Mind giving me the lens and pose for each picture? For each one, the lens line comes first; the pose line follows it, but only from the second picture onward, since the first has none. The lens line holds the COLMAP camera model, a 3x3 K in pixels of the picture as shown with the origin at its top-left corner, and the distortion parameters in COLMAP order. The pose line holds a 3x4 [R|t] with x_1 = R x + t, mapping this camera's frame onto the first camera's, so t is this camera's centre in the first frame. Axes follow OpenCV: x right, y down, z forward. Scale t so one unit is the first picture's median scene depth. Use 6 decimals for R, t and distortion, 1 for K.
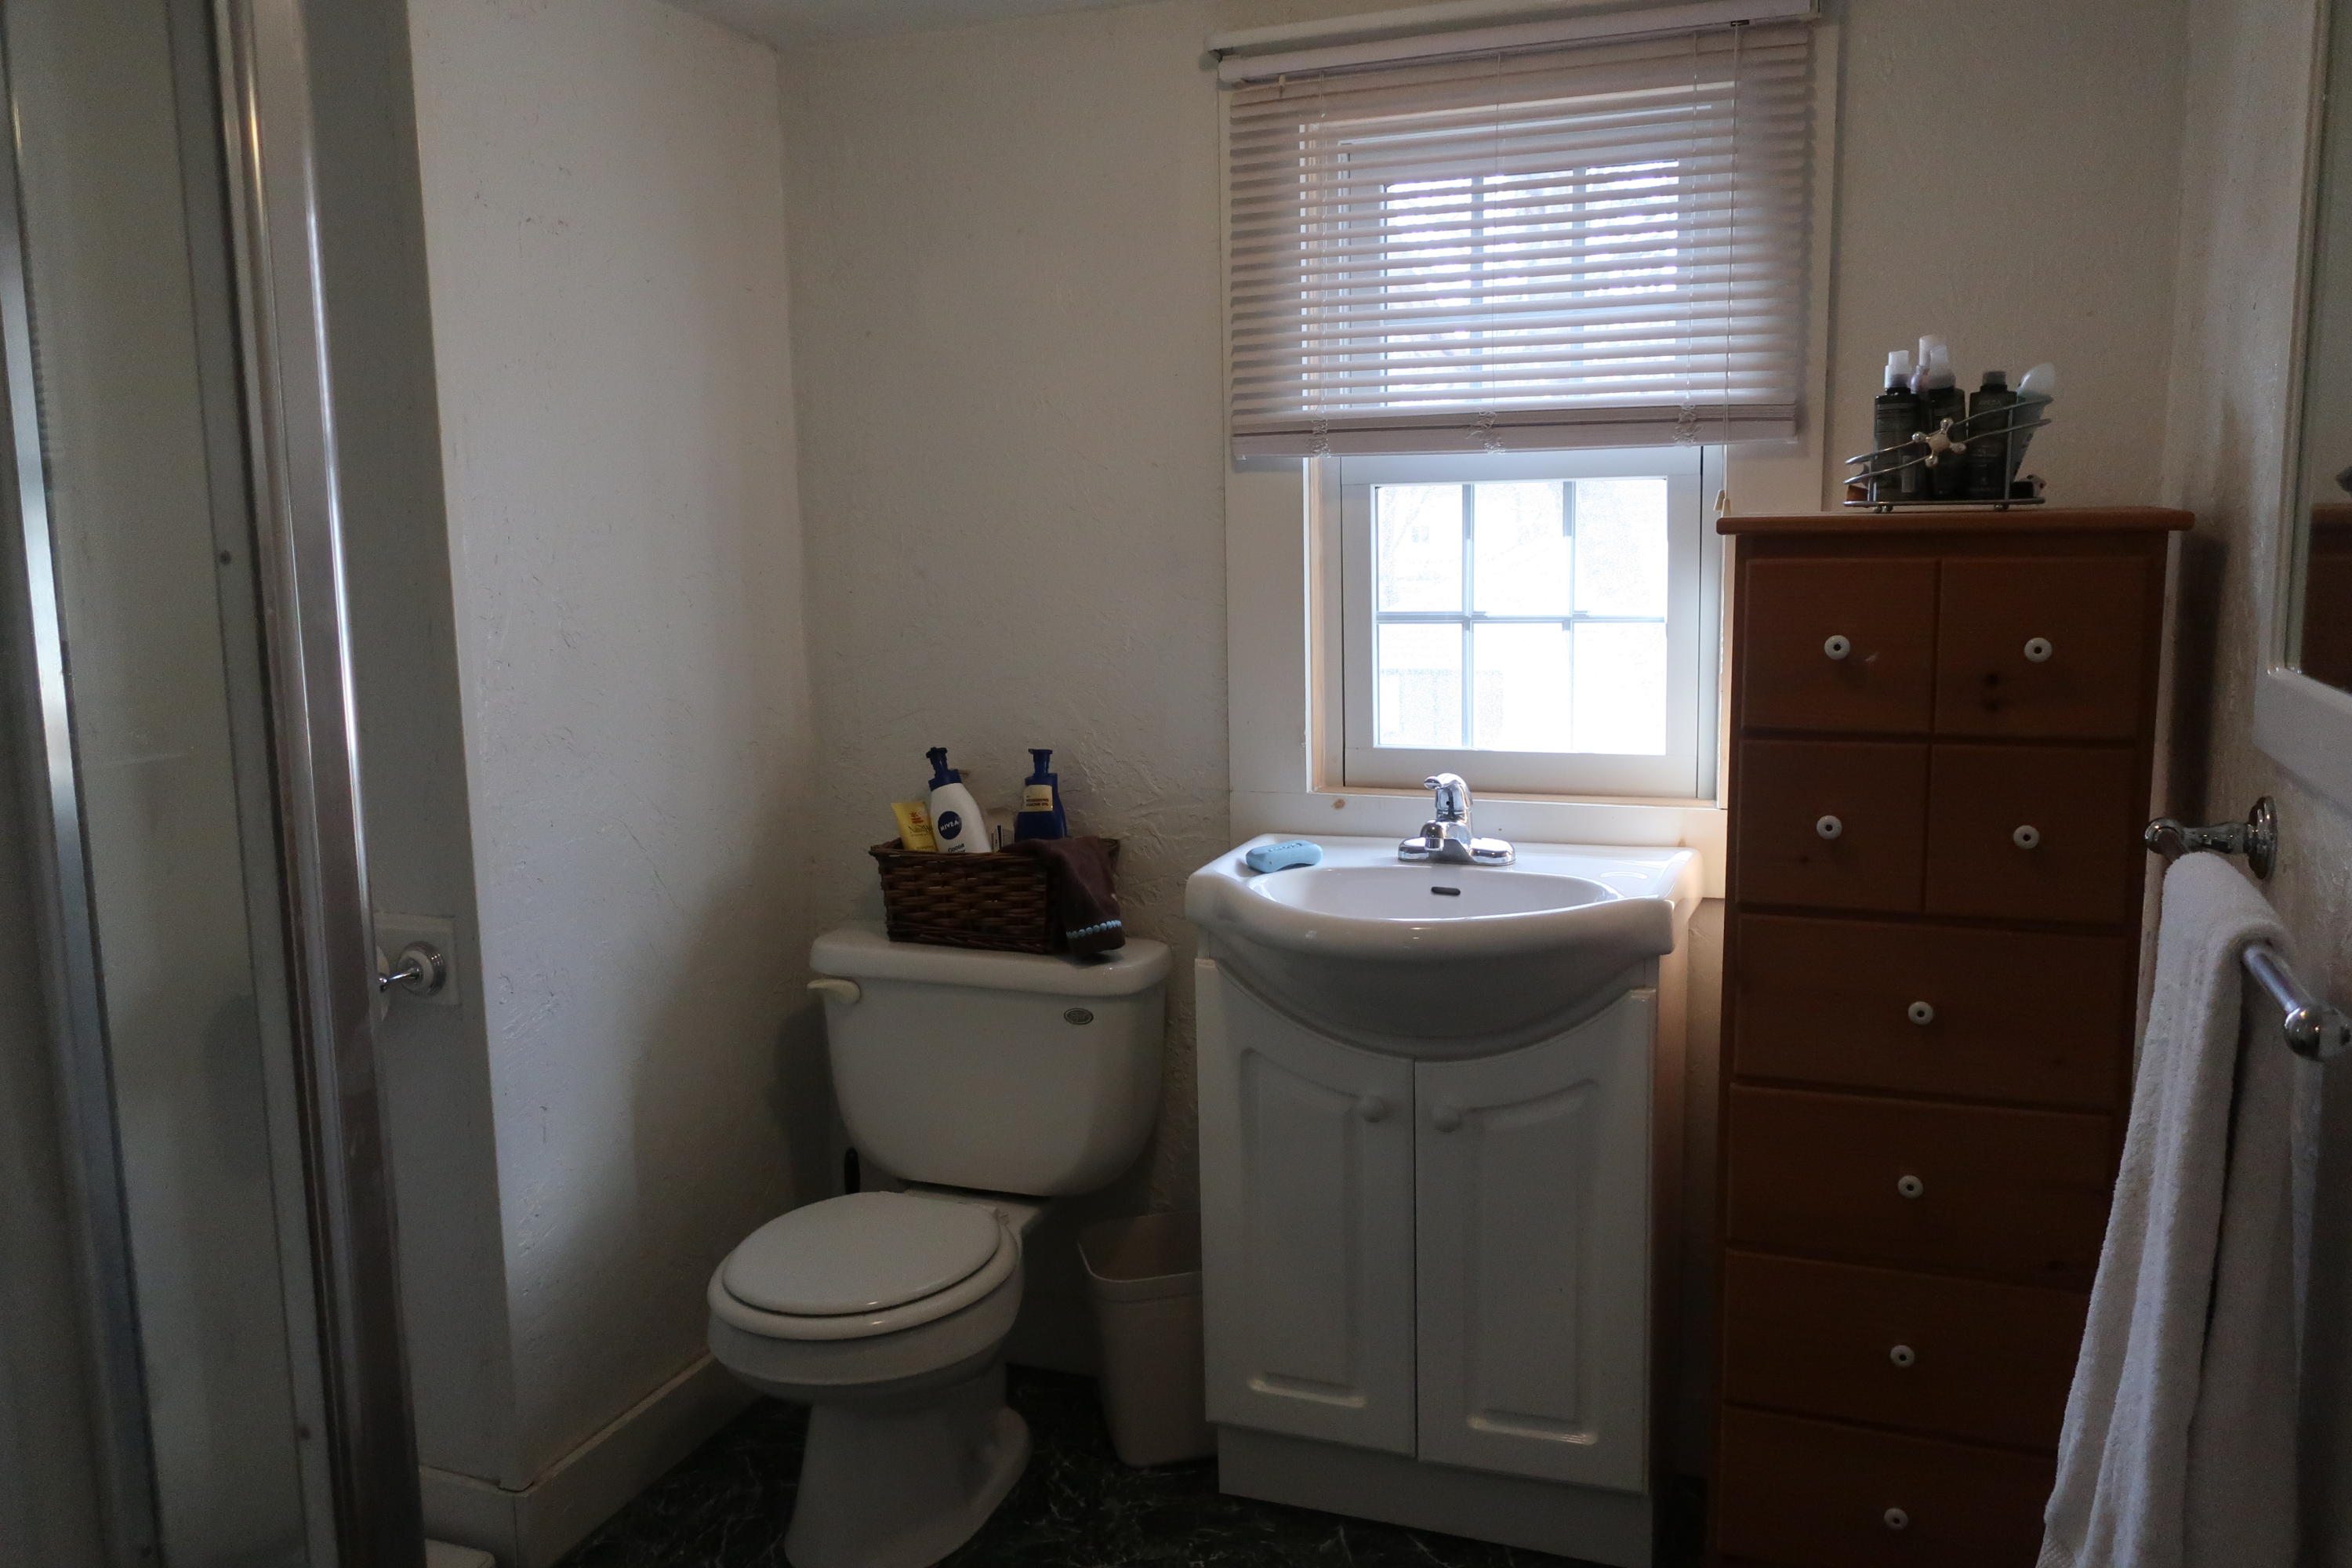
lens RADIAL K [[1852.9, 0, 1176.0], [0, 1852.9, 784.0], [0, 0, 1]] dist [-0.000271, -0.002903]
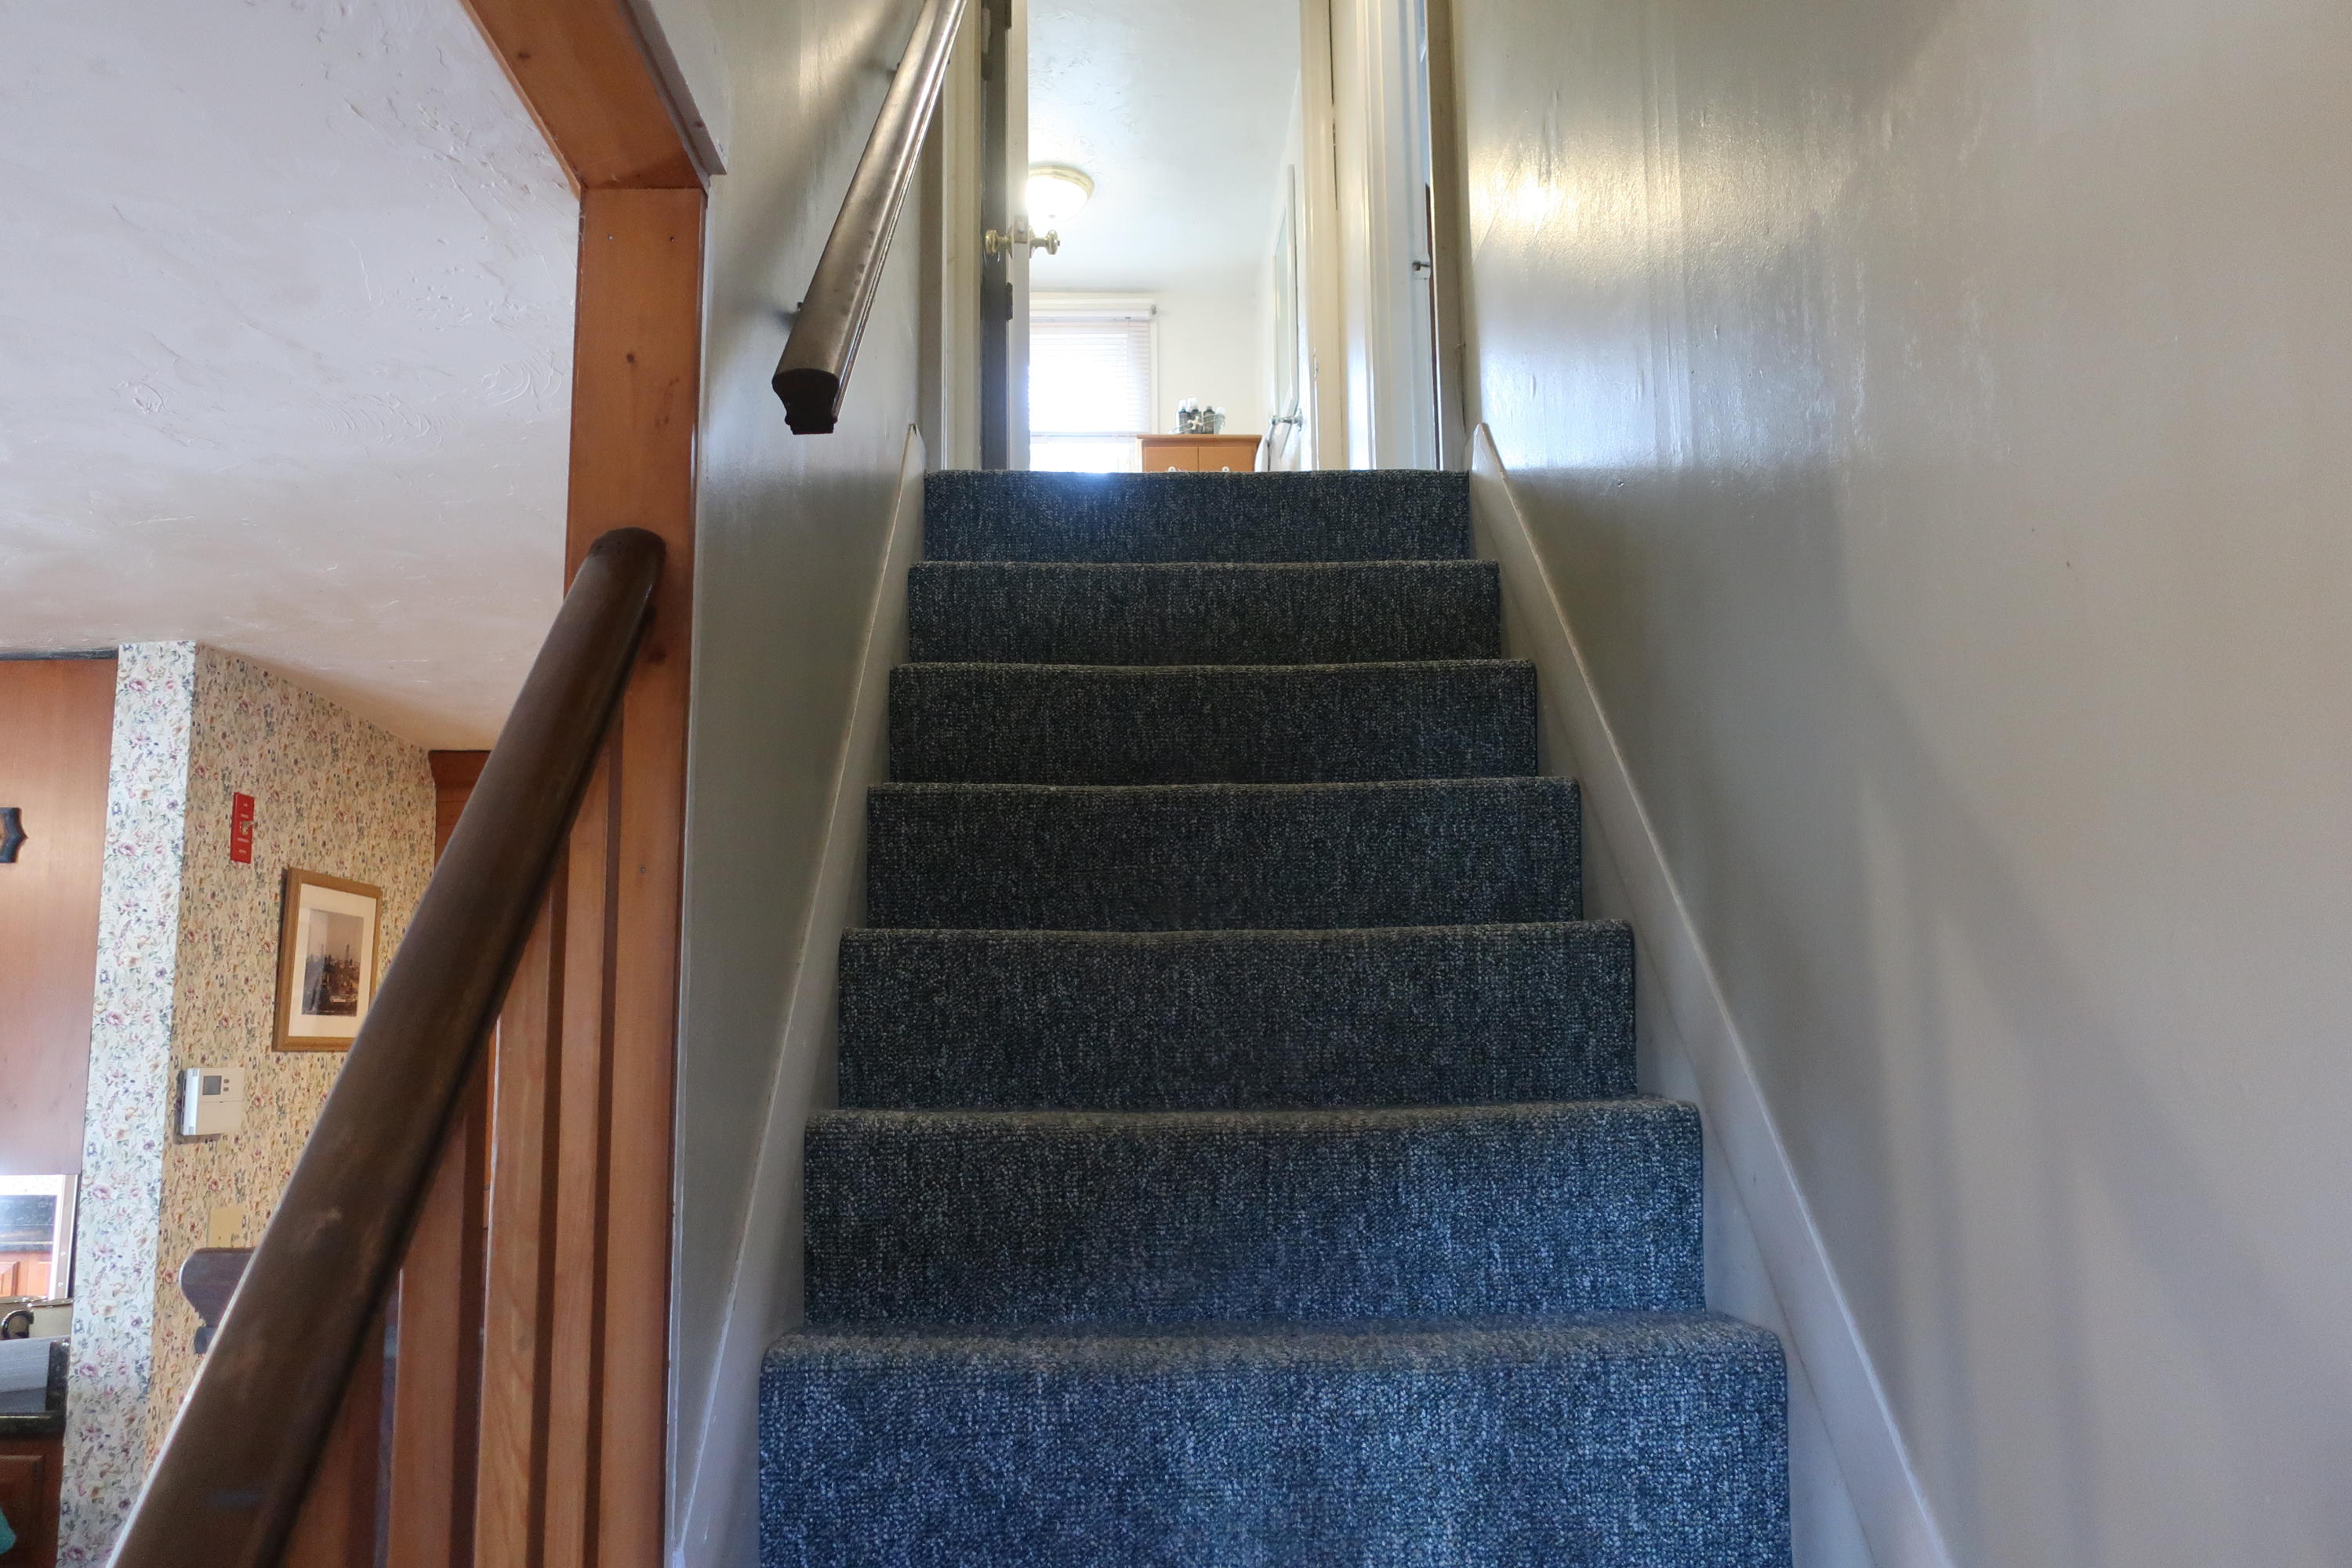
lens RADIAL K [[1852.9, 0, 1176.0], [0, 1852.9, 784.0], [0, 0, 1]] dist [-0.000271, -0.002903]
pose [[0.914673, 0.064265, 0.399054, -0.933005], [0.055423, 0.958014, -0.281315, 1.398685], [-0.400378, 0.279428, 0.872707, -1.764113]]
